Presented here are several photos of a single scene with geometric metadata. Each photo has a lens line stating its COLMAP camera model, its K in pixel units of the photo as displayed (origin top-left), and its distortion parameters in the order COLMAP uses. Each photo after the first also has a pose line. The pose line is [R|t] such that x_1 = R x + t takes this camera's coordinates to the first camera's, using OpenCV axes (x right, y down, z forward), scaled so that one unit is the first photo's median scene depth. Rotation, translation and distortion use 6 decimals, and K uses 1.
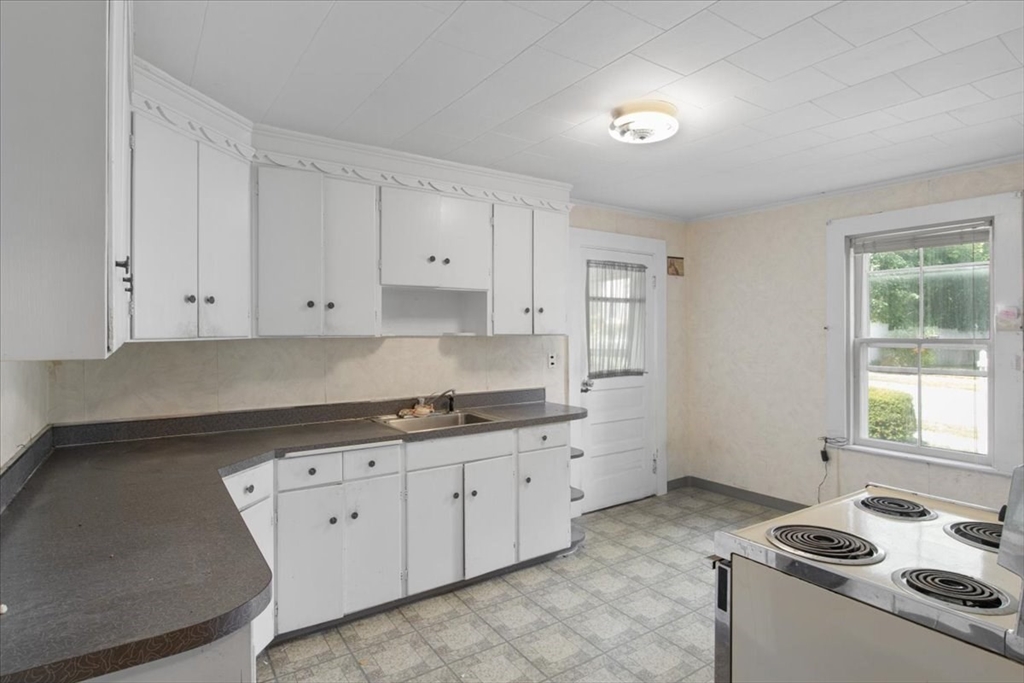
lens RADIAL K [[541.2, 0, 514.0], [0, 541.2, 331.6], [0, 0, 1]] dist [-0.004545, -0.001007]
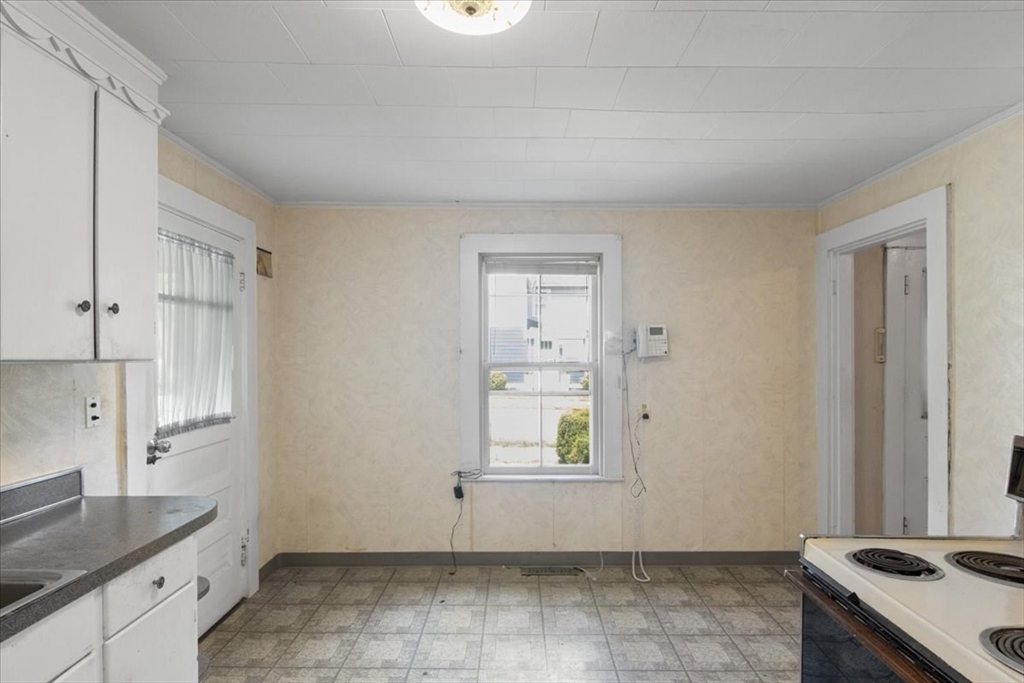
lens RADIAL K [[548.9, 0, 512.5], [0, 548.9, 358.3], [0, 0, 1]] dist [-0.000499, 0.000475]
pose [[0.569146, -0.002292, 0.822234, -0.130364], [0.000021, 0.999996, 0.002773, 0.002452], [-0.822237, -0.001561, 0.569143, 0.399063]]
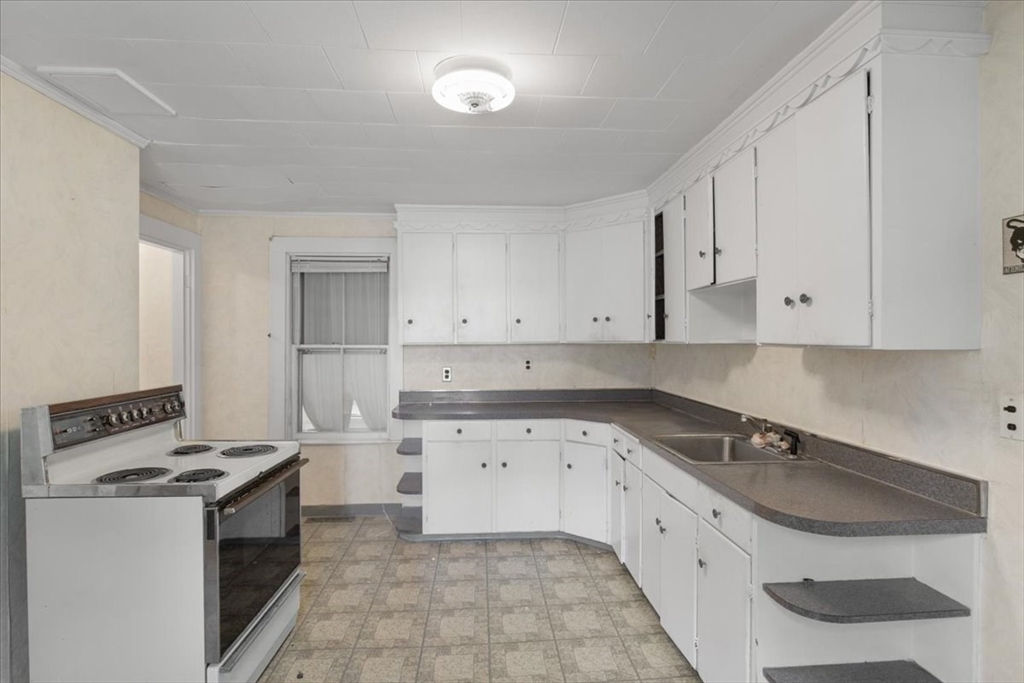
lens RADIAL K [[512.3, 0, 518.2], [0, 512.3, 339.2], [0, 0, 1]] dist [-0.002219, -0.000049]
pose [[-0.492814, 0.003857, -0.870126, 0.550385], [0.000843, 0.999992, 0.003956, -0.001914], [0.870135, 0.001216, -0.492813, 0.900328]]
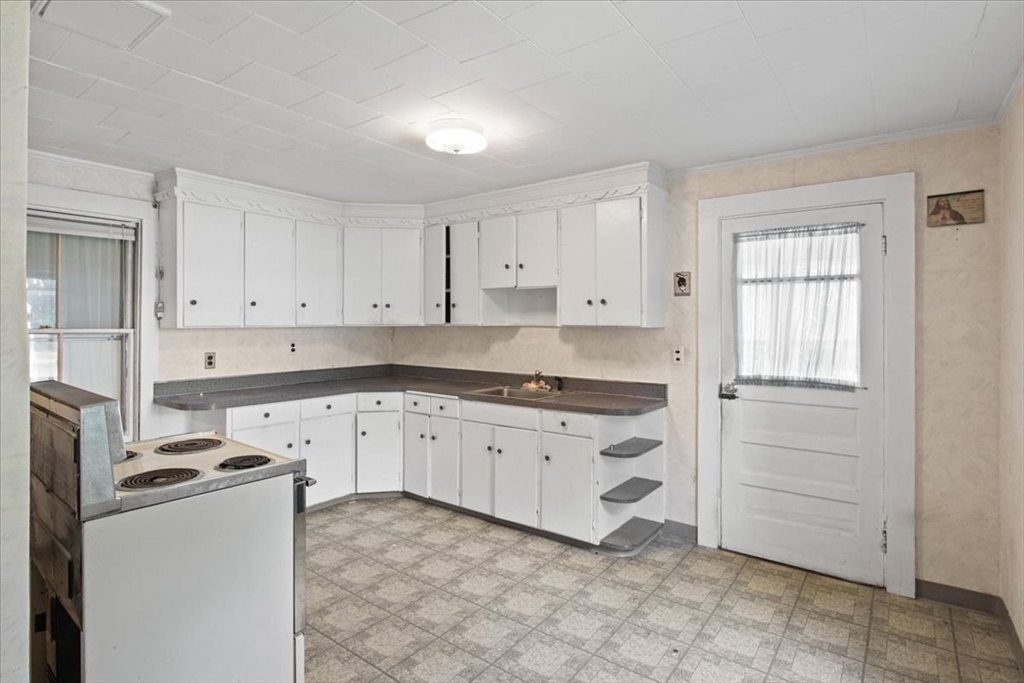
lens RADIAL K [[520.8, 0, 509.1], [0, 520.8, 320.6], [0, 0, 1]] dist [-0.001032, -0.000209]
pose [[0.323249, -0.000261, -0.946314, 0.808512], [-0.004520, 0.999988, -0.001820, -0.001336], [0.946303, 0.004866, 0.323244, 0.472067]]
